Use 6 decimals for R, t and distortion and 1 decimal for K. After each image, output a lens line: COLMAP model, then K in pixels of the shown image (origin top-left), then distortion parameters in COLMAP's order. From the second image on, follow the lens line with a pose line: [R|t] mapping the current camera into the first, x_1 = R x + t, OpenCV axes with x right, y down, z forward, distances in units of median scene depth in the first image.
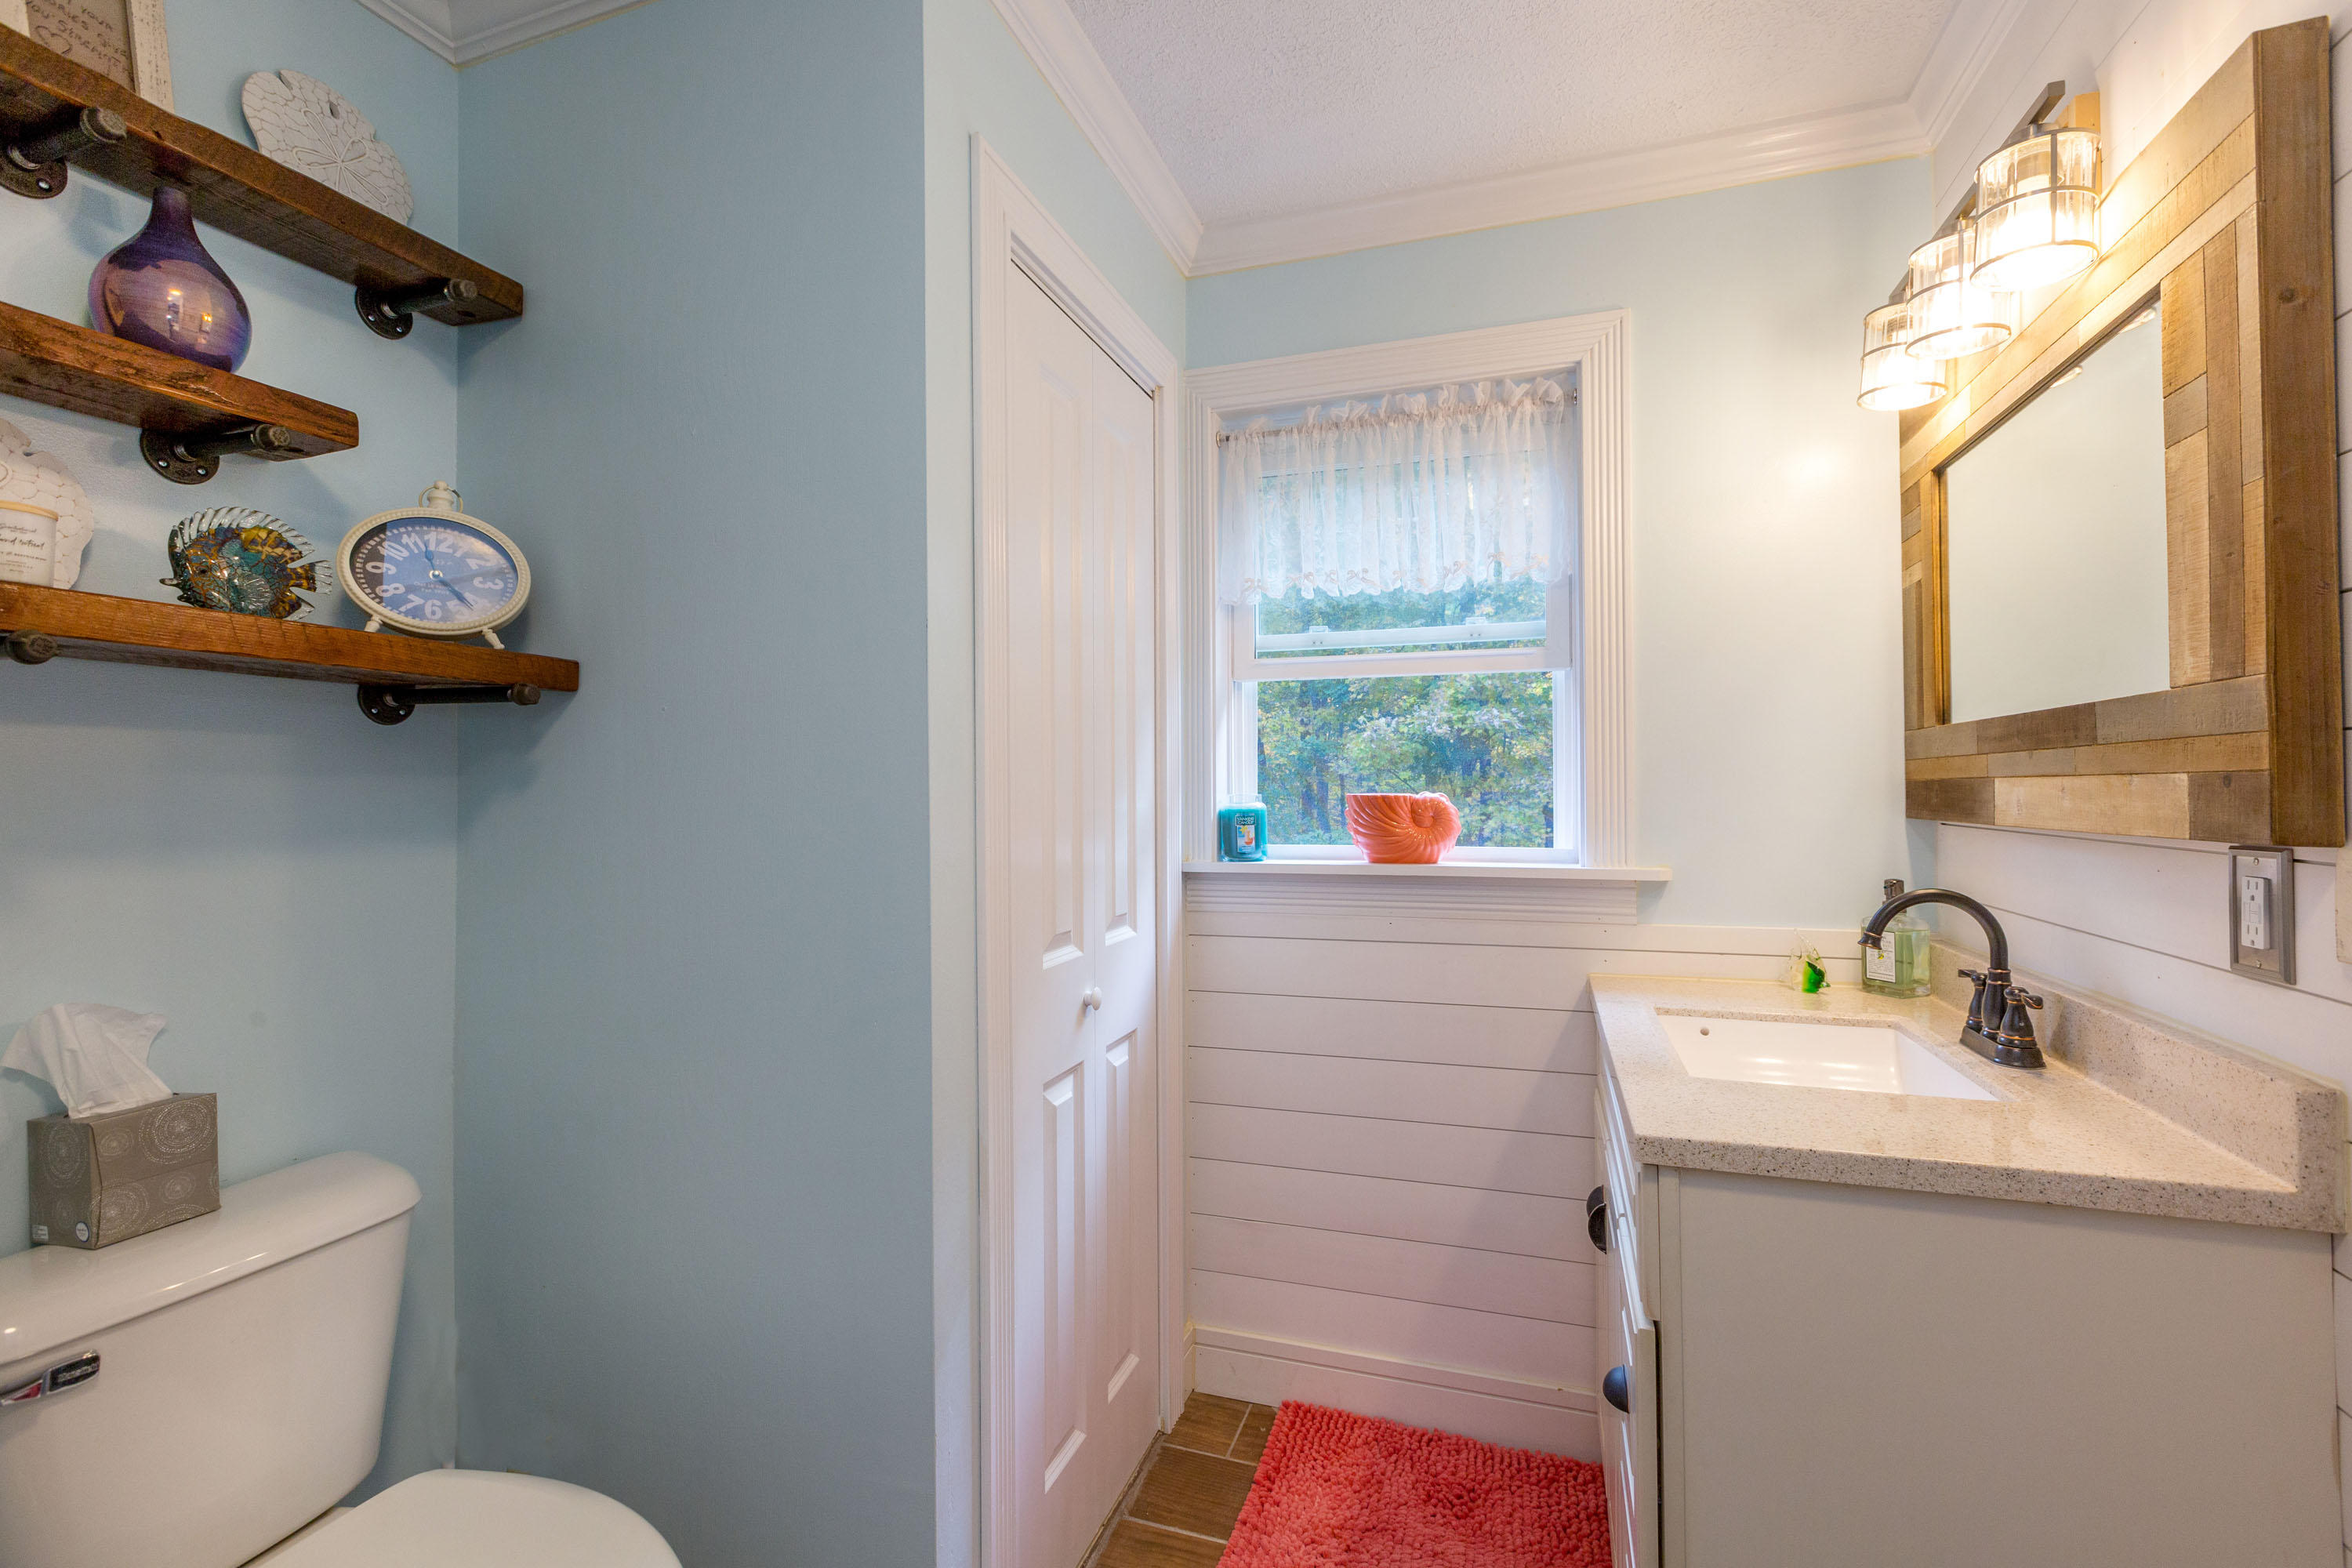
lens RADIAL K [[1060.9, 0, 1172.9], [0, 1060.9, 784.1], [0, 0, 1]] dist [0.000726, -0.000840]
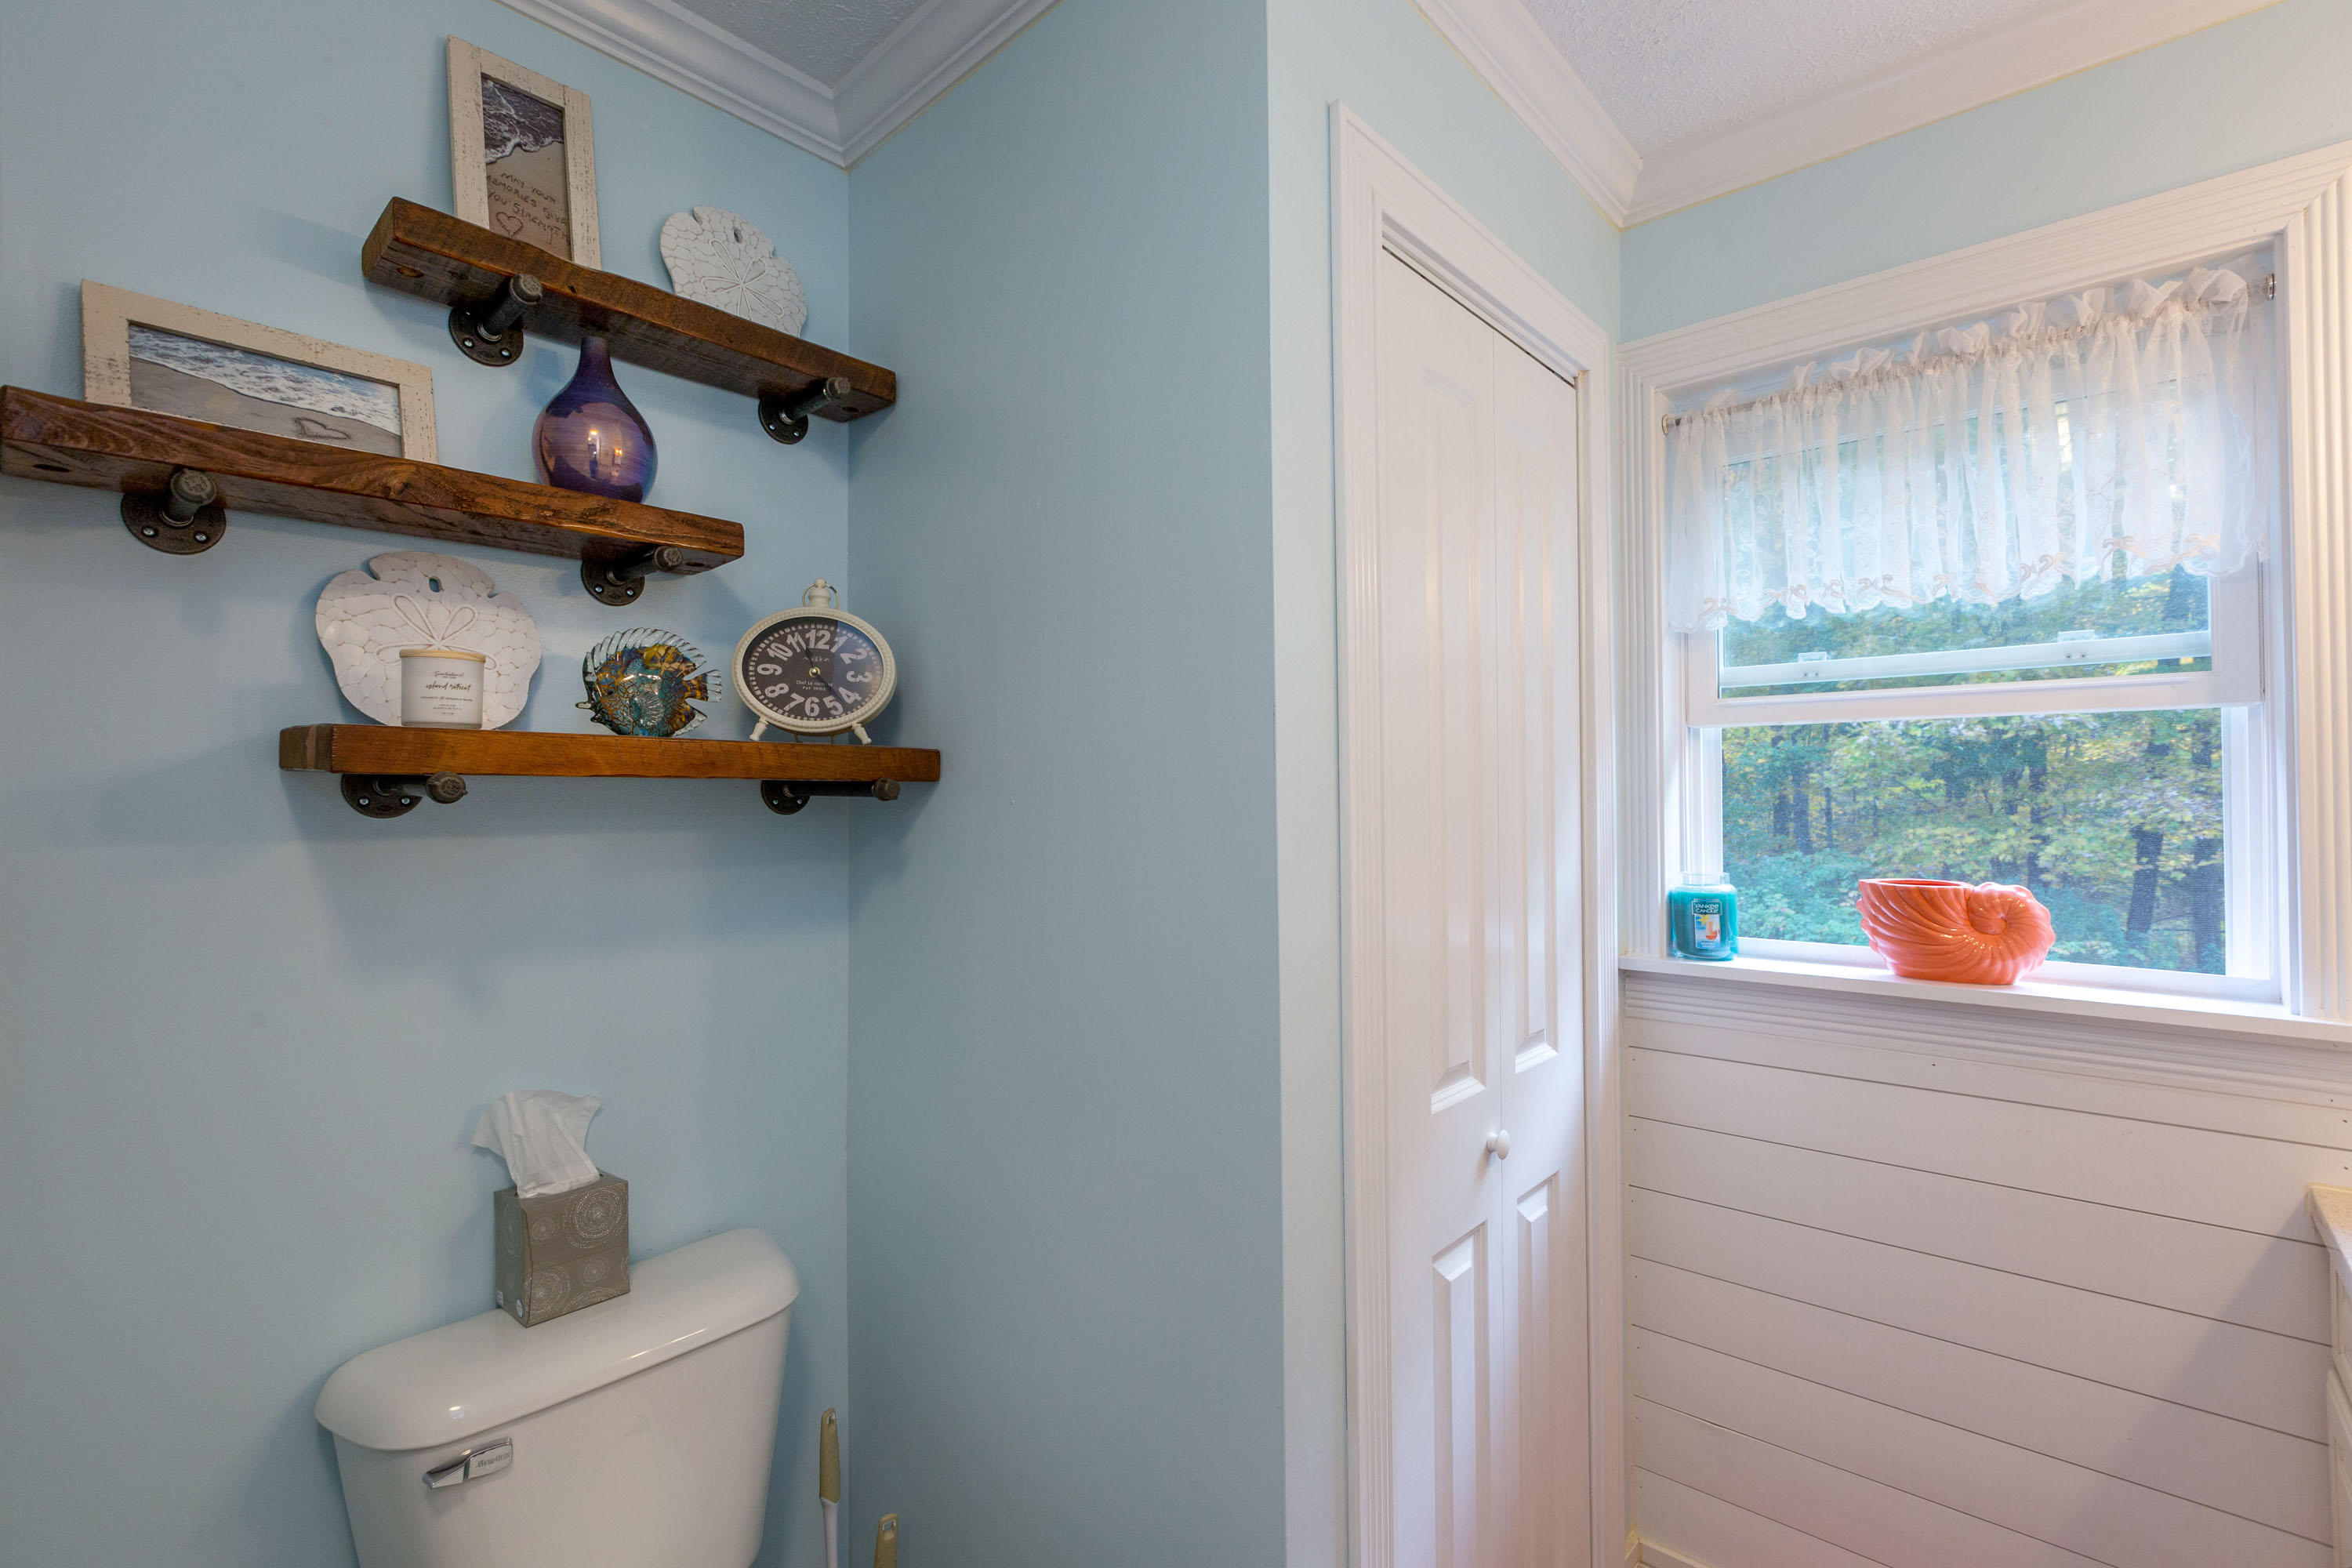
lens RADIAL K [[1060.9, 0, 1167.9], [0, 1060.9, 785.5], [0, 0, 1]] dist [0.000726, -0.000840]
pose [[0.922488, -0.006122, -0.385978, 0.006024], [0.004551, 0.999977, -0.004984, -0.070524], [0.386000, 0.002841, 0.922495, 0.167640]]
